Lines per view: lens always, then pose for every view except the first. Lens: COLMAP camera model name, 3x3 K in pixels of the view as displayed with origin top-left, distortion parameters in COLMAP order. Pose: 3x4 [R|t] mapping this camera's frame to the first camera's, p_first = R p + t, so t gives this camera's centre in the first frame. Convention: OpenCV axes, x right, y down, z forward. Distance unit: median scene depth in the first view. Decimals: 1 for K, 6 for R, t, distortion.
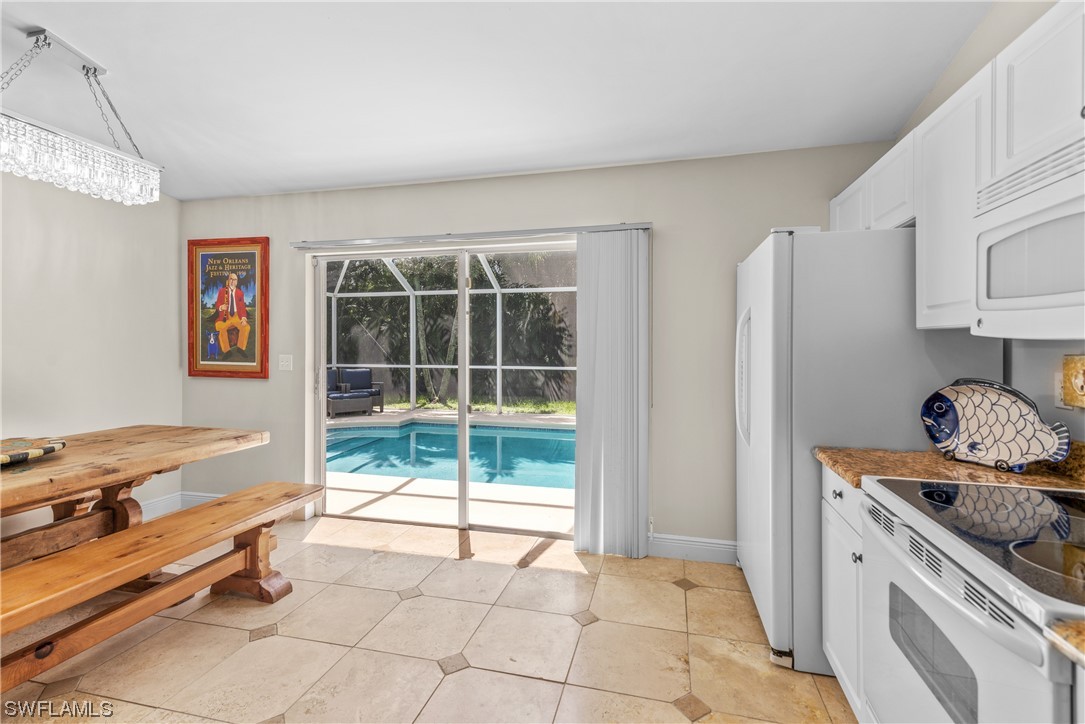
lens RADIAL K [[491.4, 0, 544.2], [0, 491.4, 337.4], [0, 0, 1]] dist [0.013907, -0.000684]
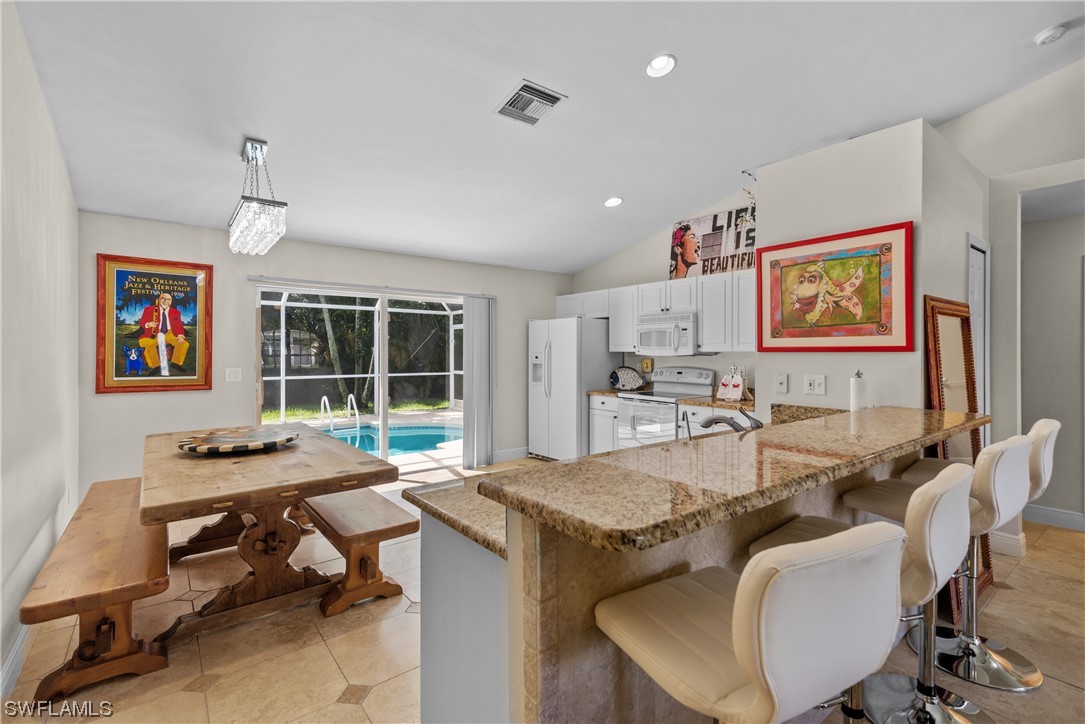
lens RADIAL K [[491.4, 0, 544.5], [0, 491.4, 352.6], [0, 0, 1]] dist [0.013907, -0.000684]
pose [[0.612059, -0.000809, 0.790812, -0.978148], [-0.006178, 0.999964, 0.005804, -0.013137], [-0.790788, -0.008438, 0.612032, -0.298613]]
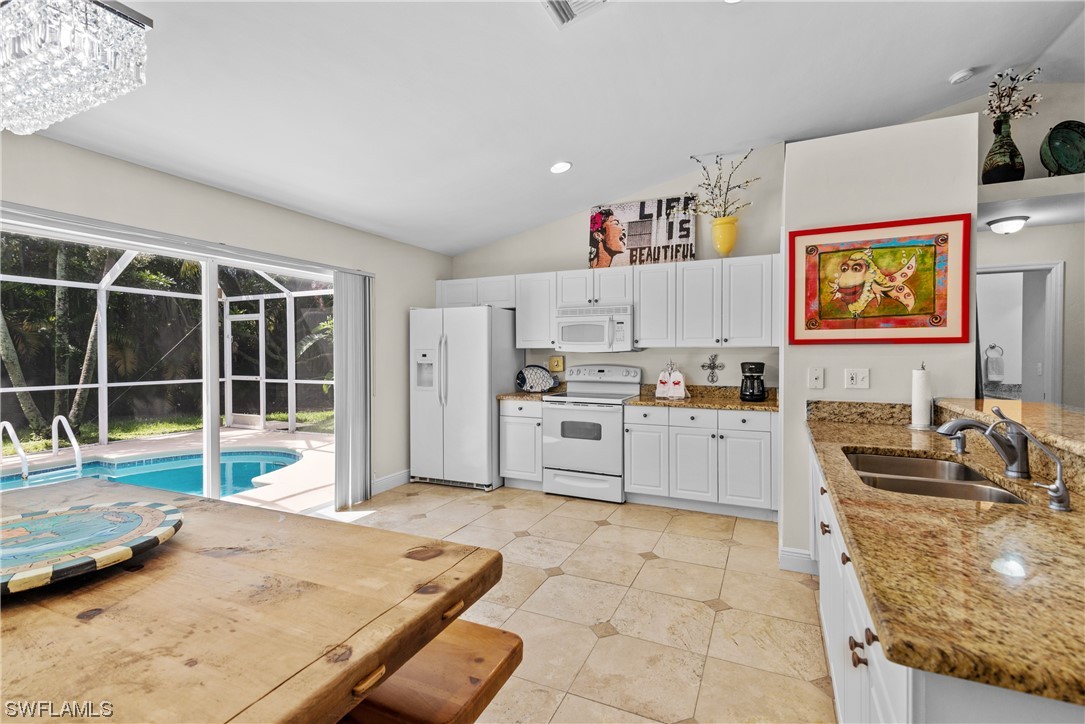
lens RADIAL K [[491.4, 0, 545.3], [0, 491.4, 356.9], [0, 0, 1]] dist [0.013907, -0.000684]
pose [[0.182875, -0.008763, 0.983097, -0.918485], [-0.004472, 0.999943, 0.009745, 0.001490], [-0.983126, -0.006179, 0.182825, 0.164395]]
